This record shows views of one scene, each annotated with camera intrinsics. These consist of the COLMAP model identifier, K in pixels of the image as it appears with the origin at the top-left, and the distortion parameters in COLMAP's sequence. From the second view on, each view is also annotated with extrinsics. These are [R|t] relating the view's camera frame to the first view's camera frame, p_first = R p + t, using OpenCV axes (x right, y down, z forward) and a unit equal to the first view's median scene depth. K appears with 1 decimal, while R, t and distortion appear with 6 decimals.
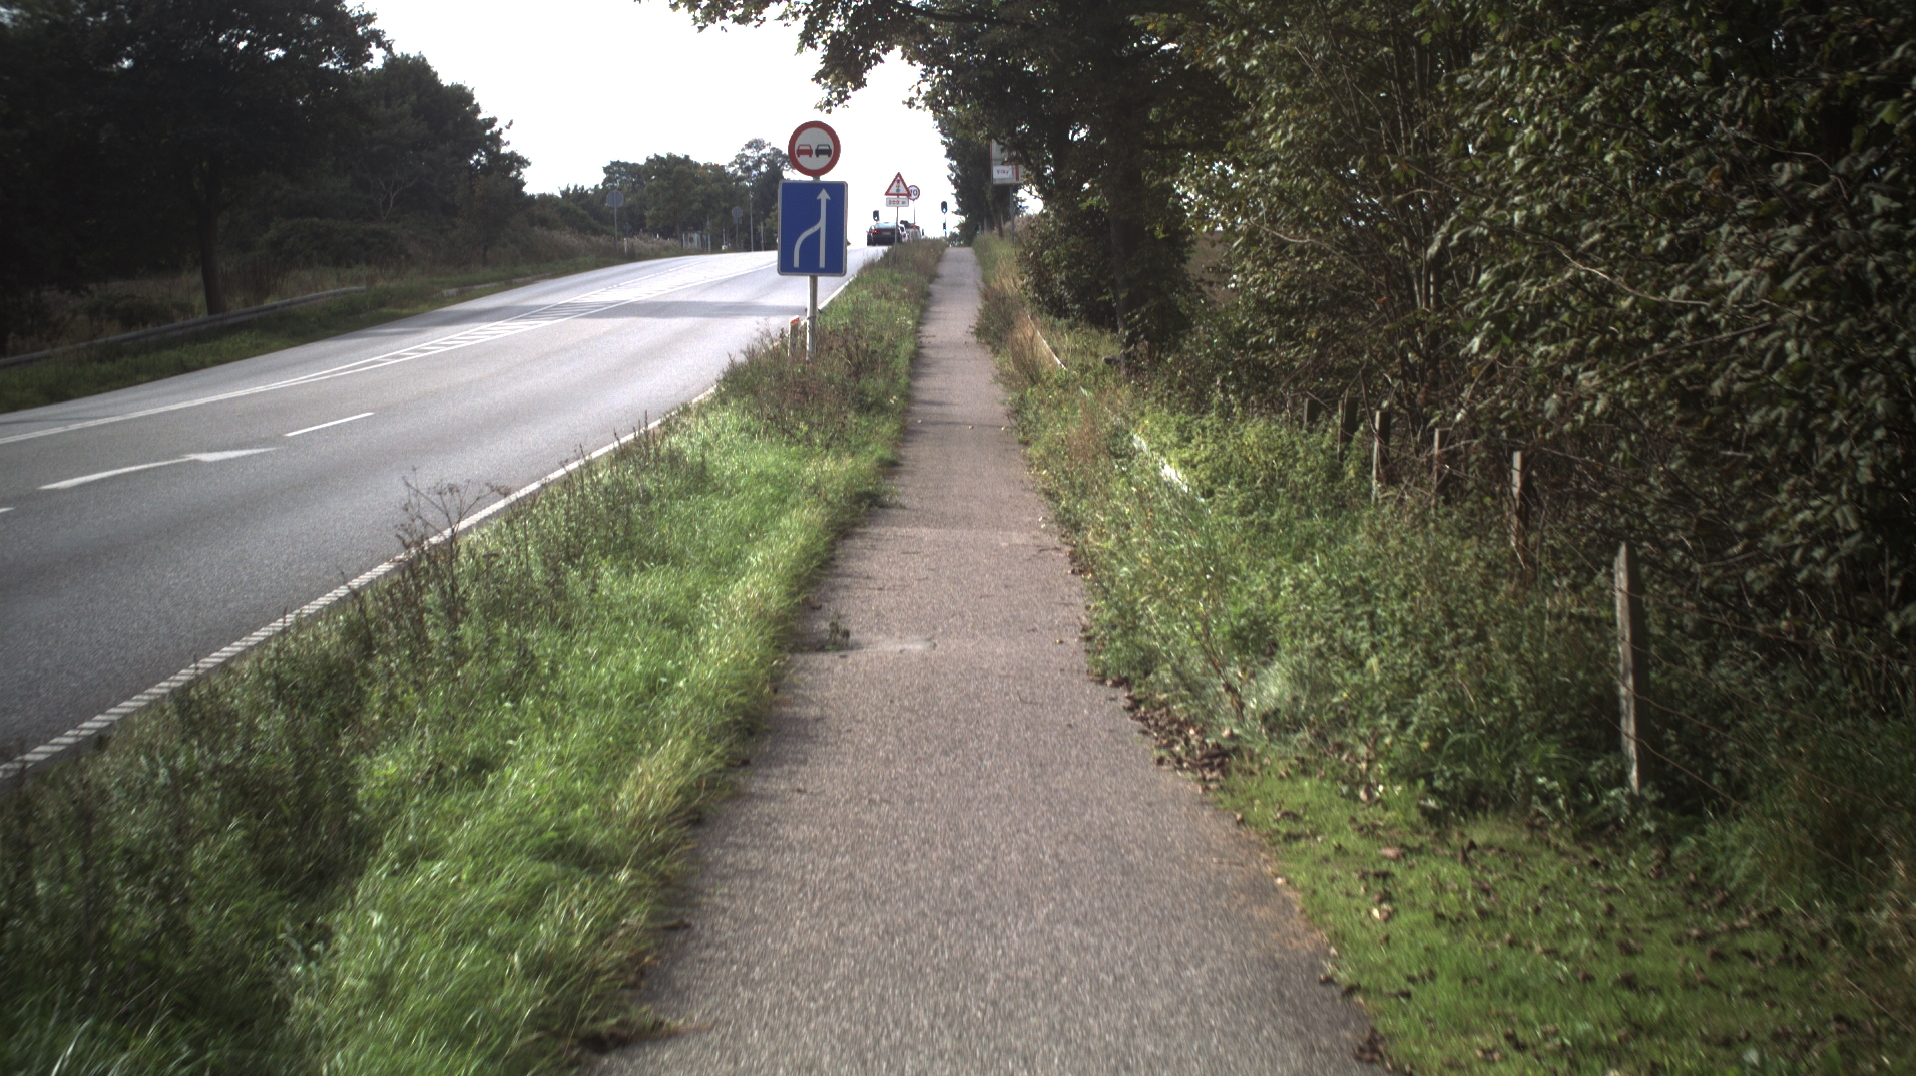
lens RADIAL K [[2821.4, 0, 958.0], [0, 2821.4, 538.0], [0, 0, 1]] dist [-0.193291, 0.076521]
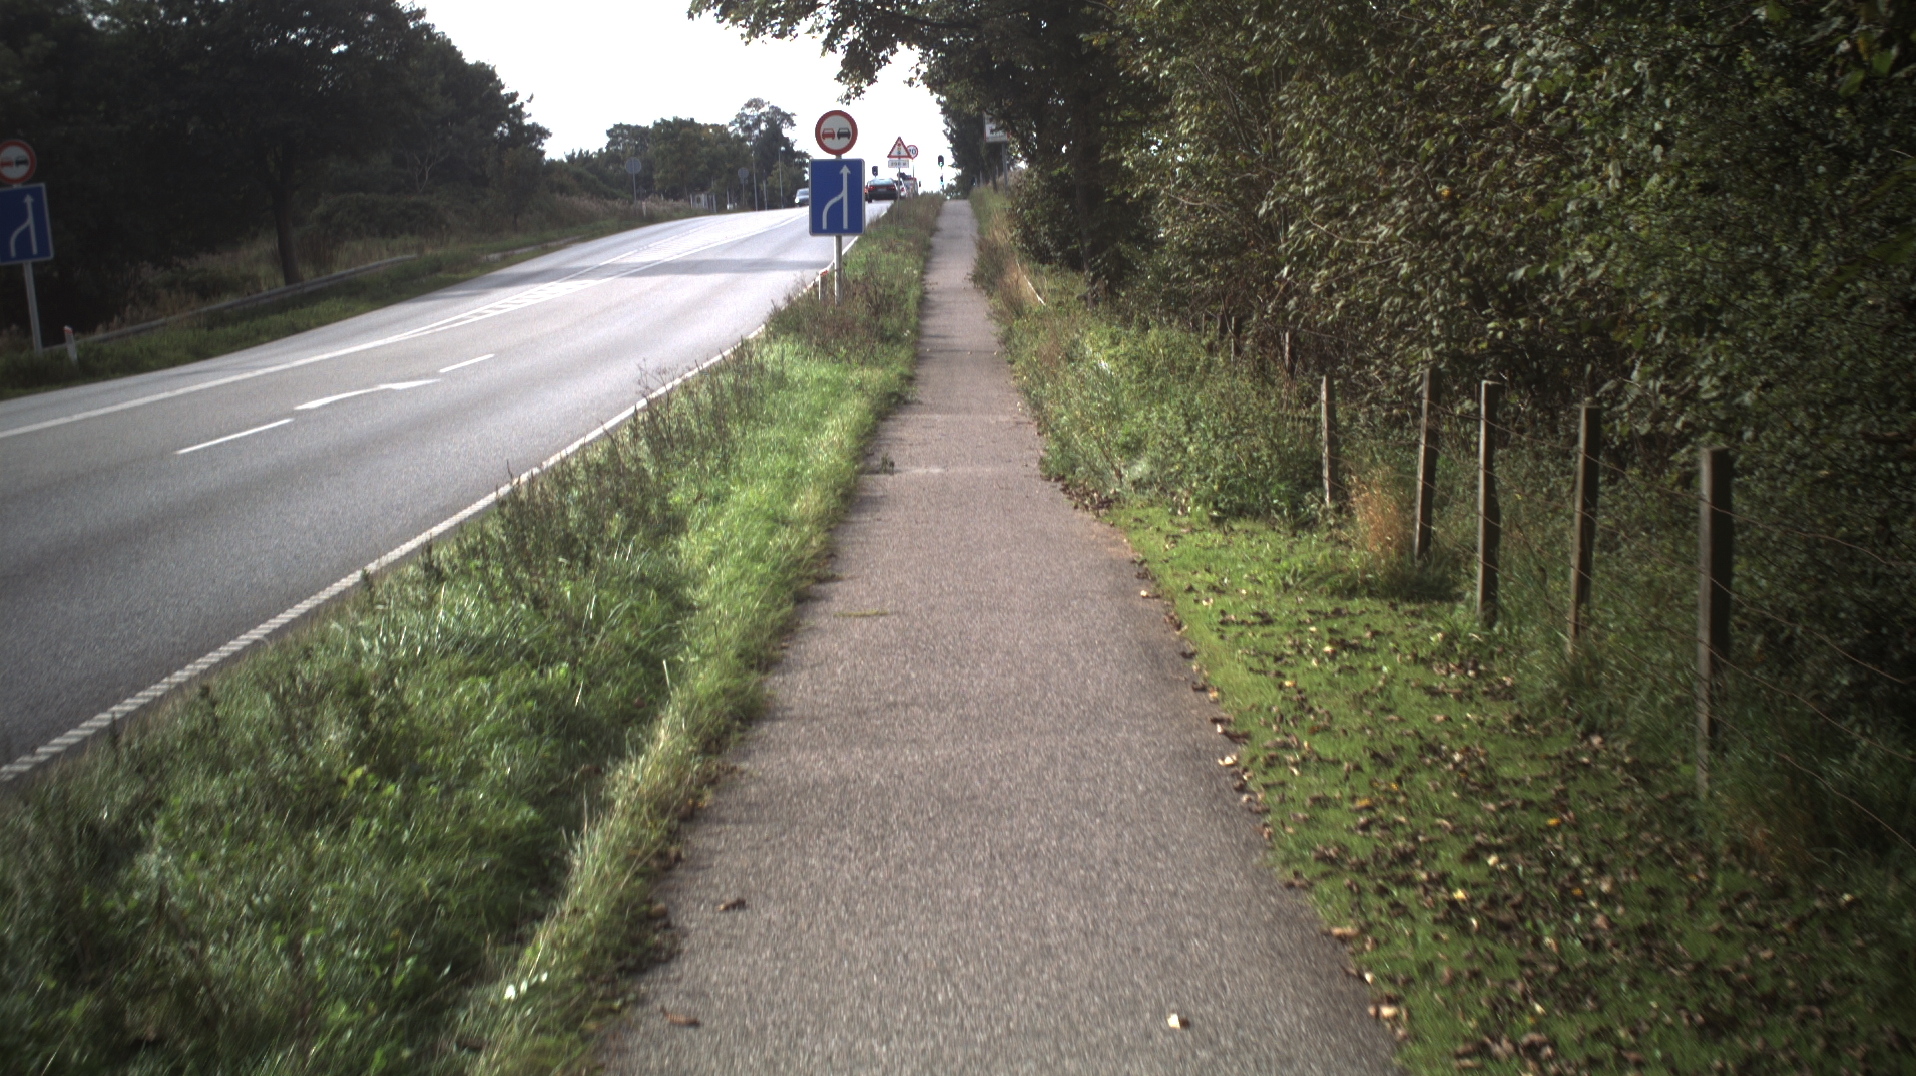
lens RADIAL K [[2821.4, 0, 958.0], [0, 2821.4, 538.0], [0, 0, 1]] dist [-0.193291, 0.076521]
pose [[0.999562, -0.029468, -0.002686, 0.000295], [0.029510, 0.999410, 0.017596, 0.016273], [0.002166, -0.017667, 0.999842, -0.199848]]
